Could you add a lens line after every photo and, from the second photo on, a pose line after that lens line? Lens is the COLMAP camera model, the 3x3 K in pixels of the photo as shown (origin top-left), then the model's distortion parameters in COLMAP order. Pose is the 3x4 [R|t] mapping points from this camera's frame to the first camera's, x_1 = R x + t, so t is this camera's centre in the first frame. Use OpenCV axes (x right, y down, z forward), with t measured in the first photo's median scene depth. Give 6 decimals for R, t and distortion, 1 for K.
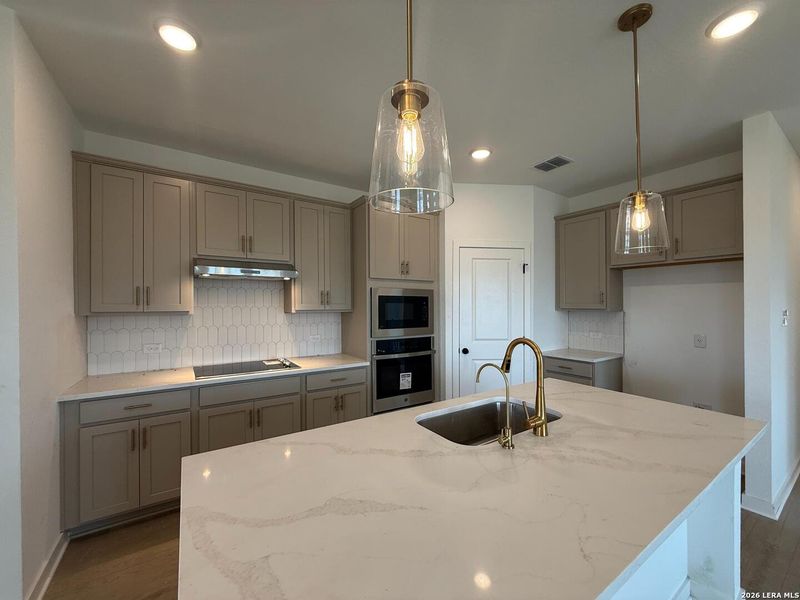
lens RADIAL K [[325.0, 0, 400.6], [0, 325.0, 300.2], [0, 0, 1]] dist [0.001281, 0.000736]
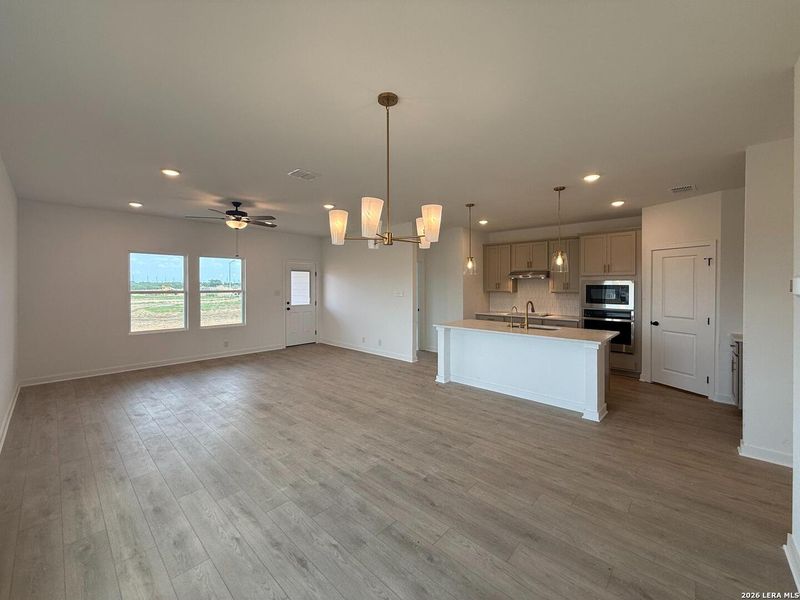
lens RADIAL K [[325.0, 0, 397.3], [0, 325.0, 285.8], [0, 0, 1]] dist [0.001281, 0.000736]
pose [[0.231421, -0.001812, -0.972852, 1.453084], [0.001844, 0.999997, -0.001424, -0.008565], [0.972852, -0.001464, 0.231424, -0.467599]]
